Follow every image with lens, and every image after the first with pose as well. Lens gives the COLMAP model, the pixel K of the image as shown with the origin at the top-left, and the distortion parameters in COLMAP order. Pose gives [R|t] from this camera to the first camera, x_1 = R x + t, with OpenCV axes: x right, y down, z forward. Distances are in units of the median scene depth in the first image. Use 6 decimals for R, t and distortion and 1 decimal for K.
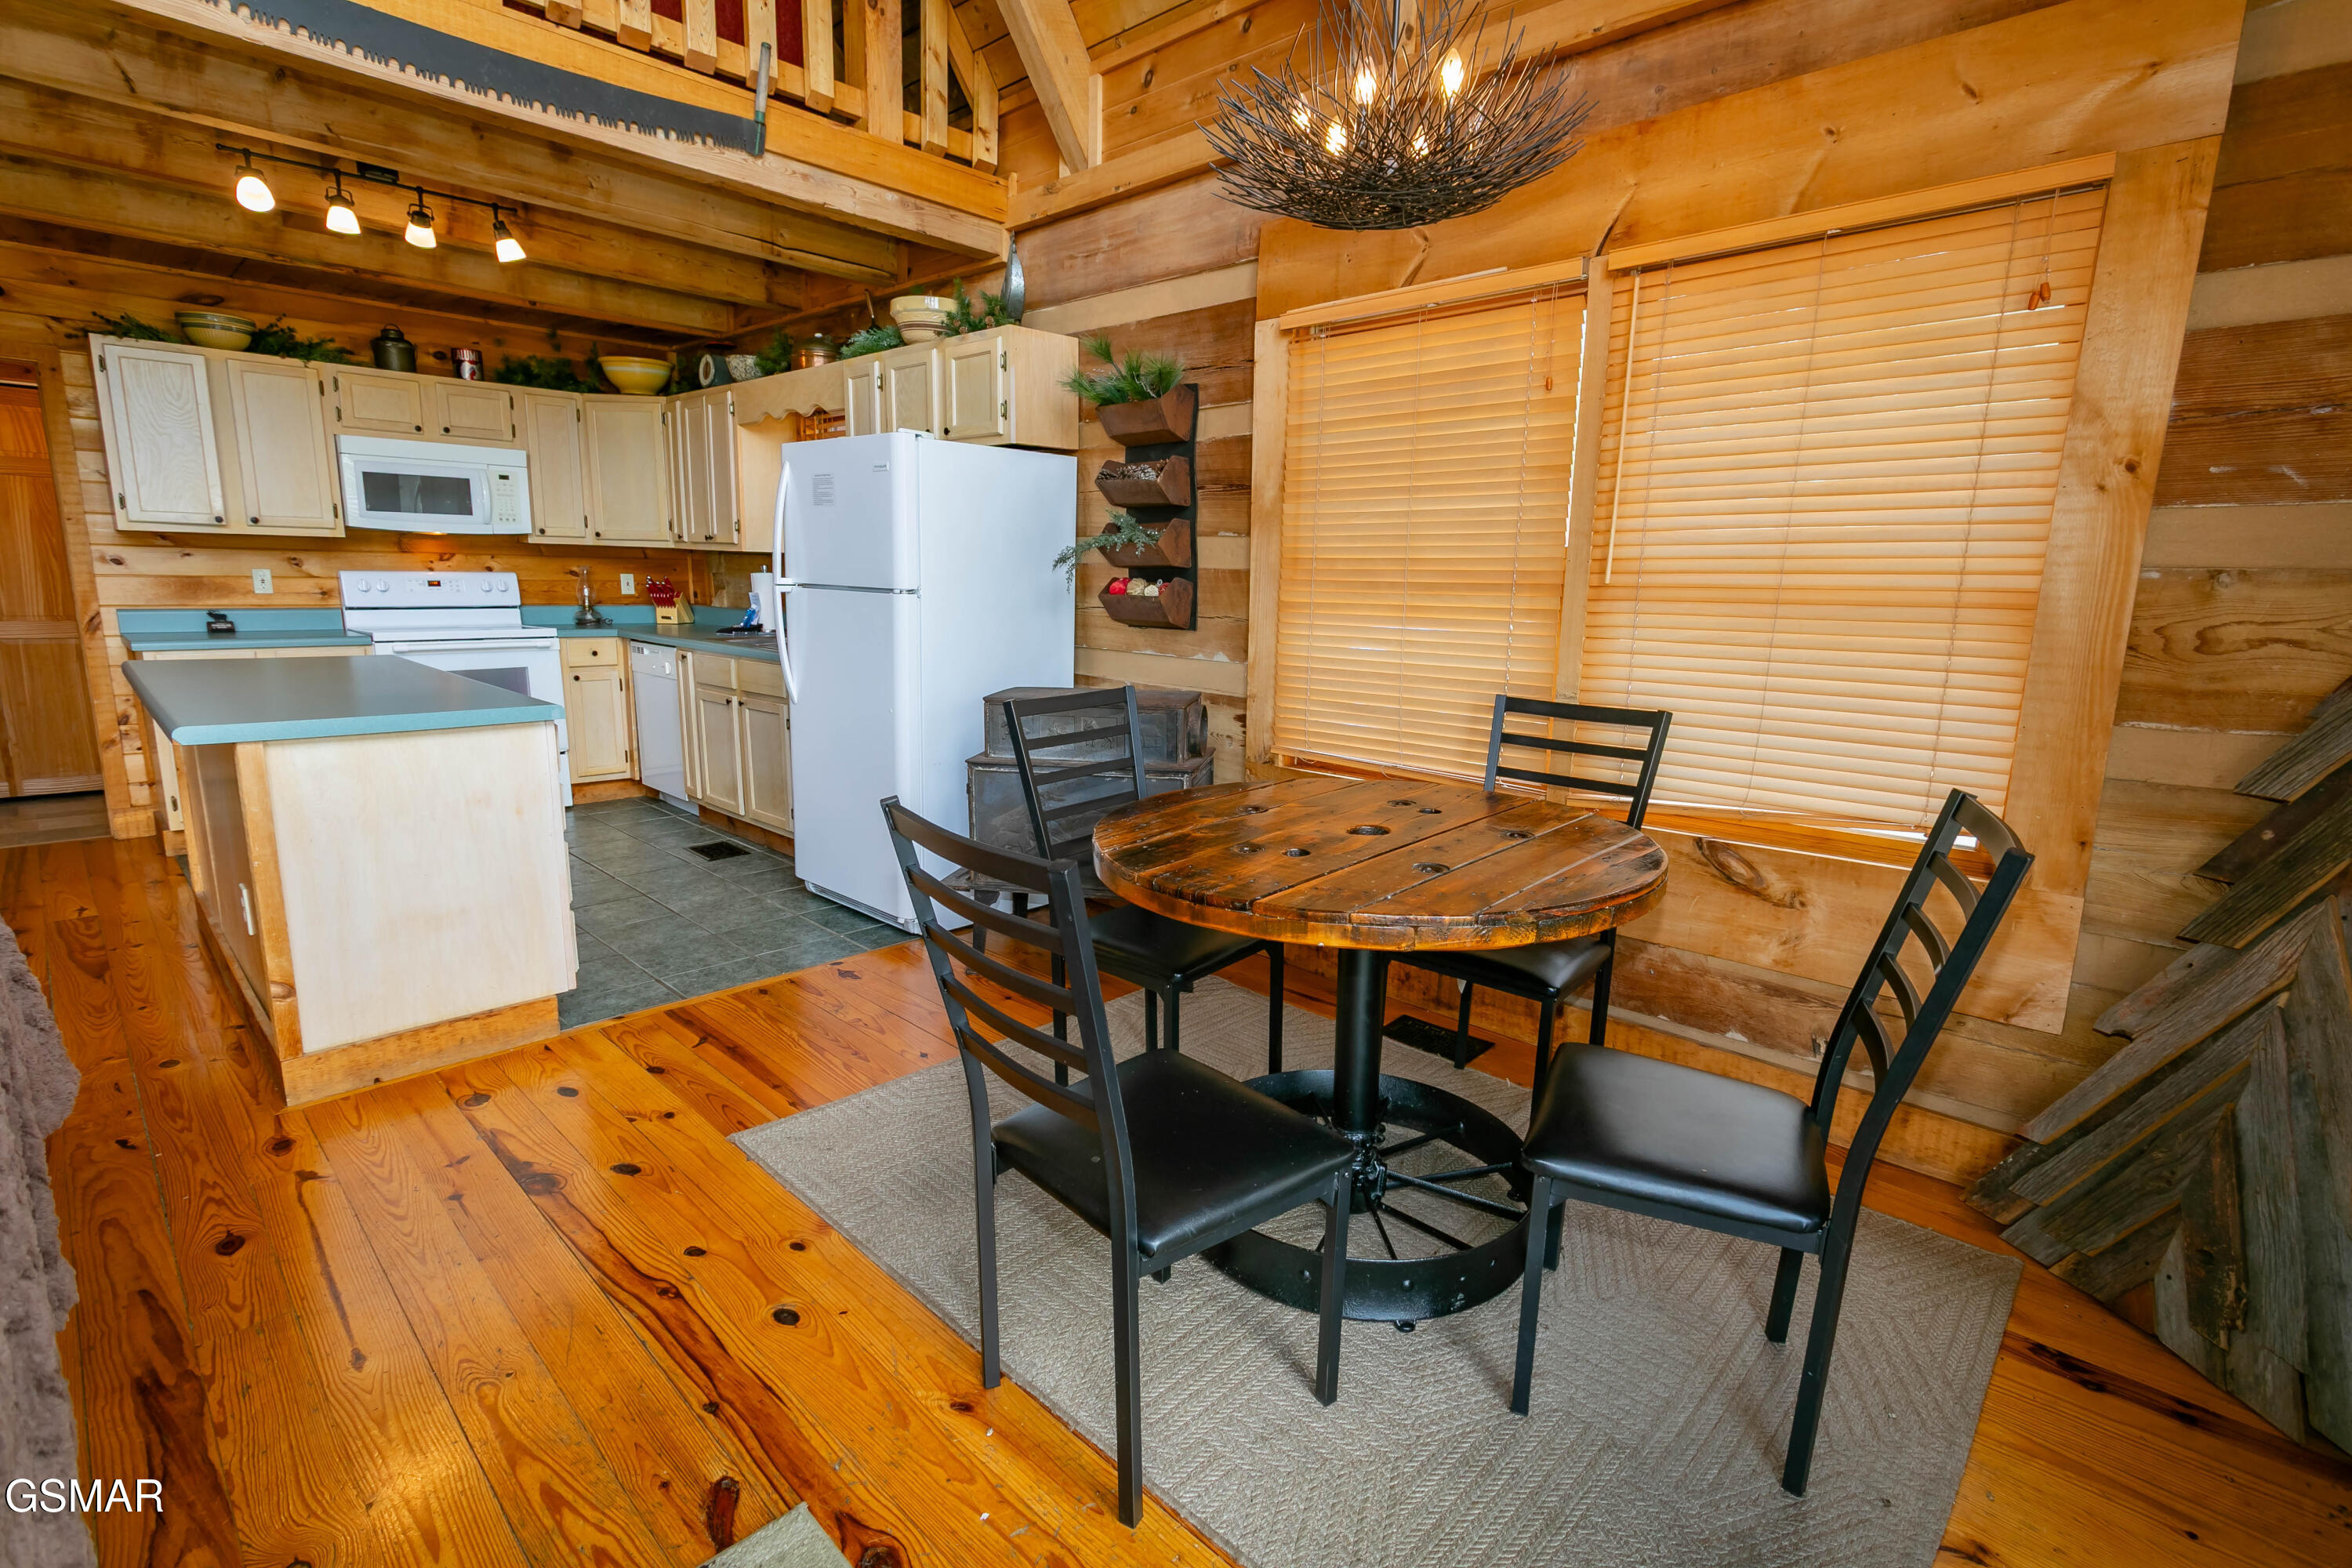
lens RADIAL K [[1089.6, 0, 1167.3], [0, 1089.6, 782.8], [0, 0, 1]] dist [-0.000195, -0.000542]
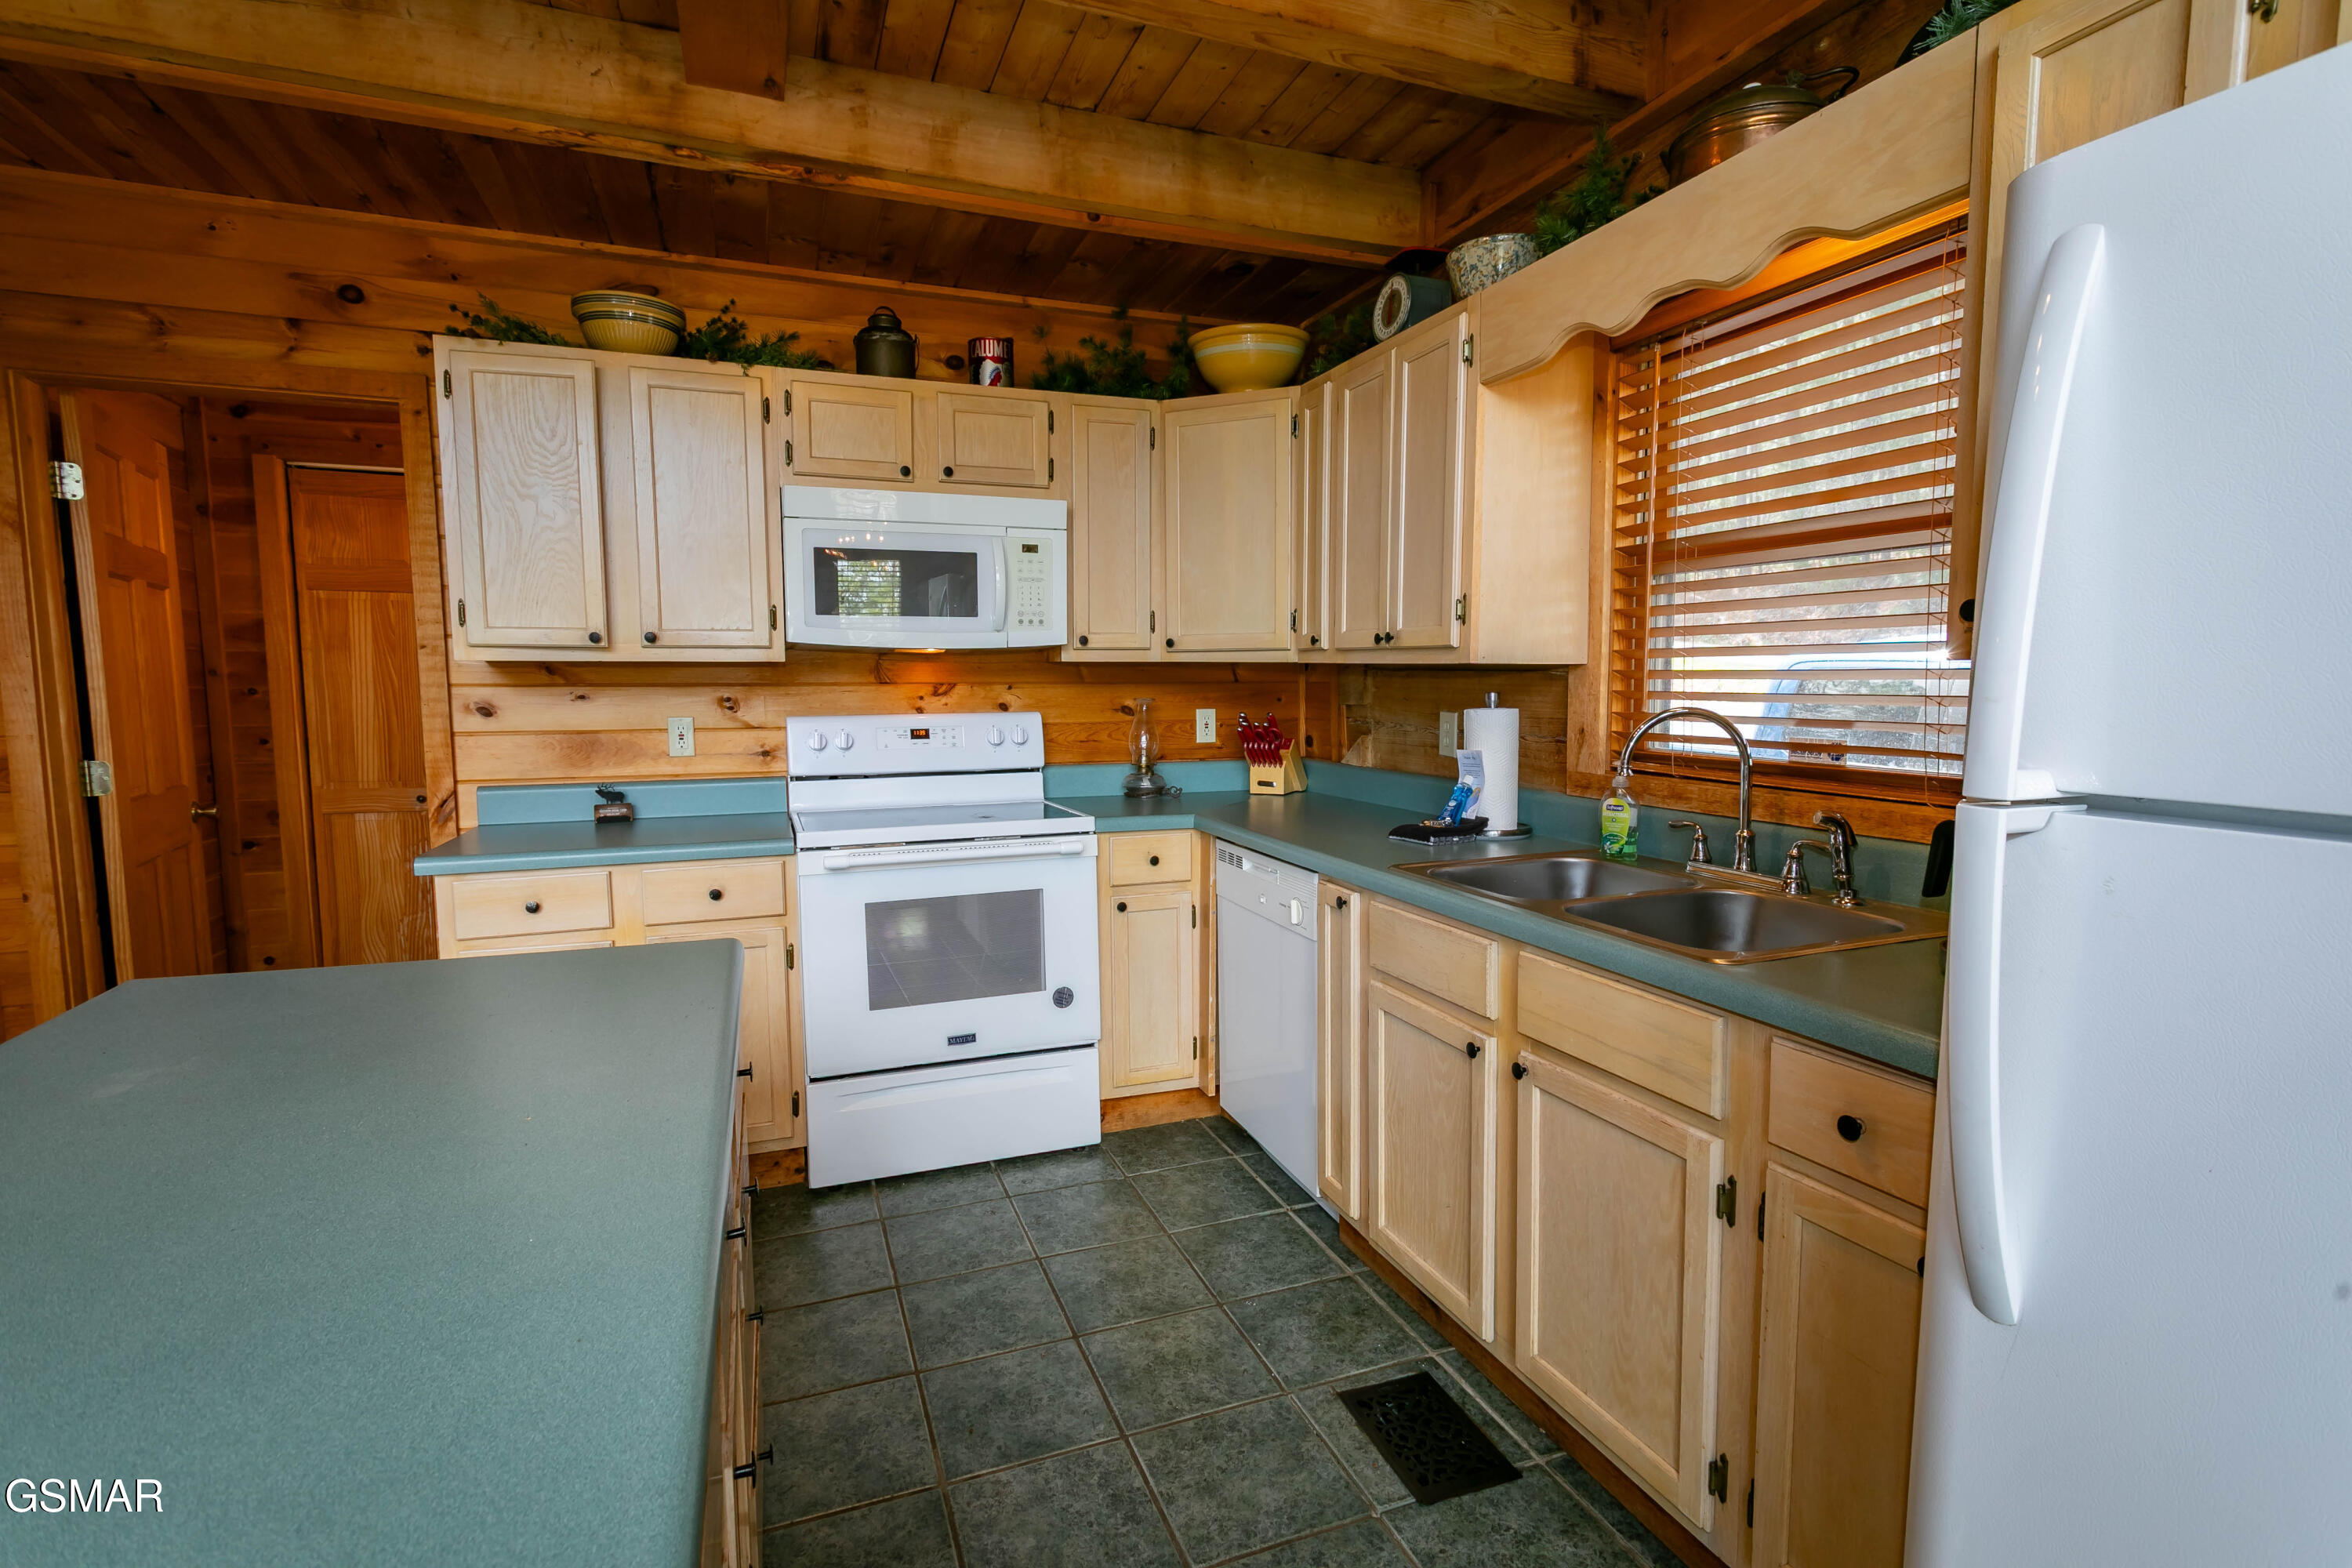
lens RADIAL K [[1089.6, 0, 1167.3], [0, 1089.6, 782.8], [0, 0, 1]] dist [-0.000195, -0.000542]
pose [[0.902729, 0.014714, -0.429958, -0.311413], [-0.057121, 0.994666, -0.085889, -0.119378], [0.426400, 0.102094, 0.898754, 0.555288]]
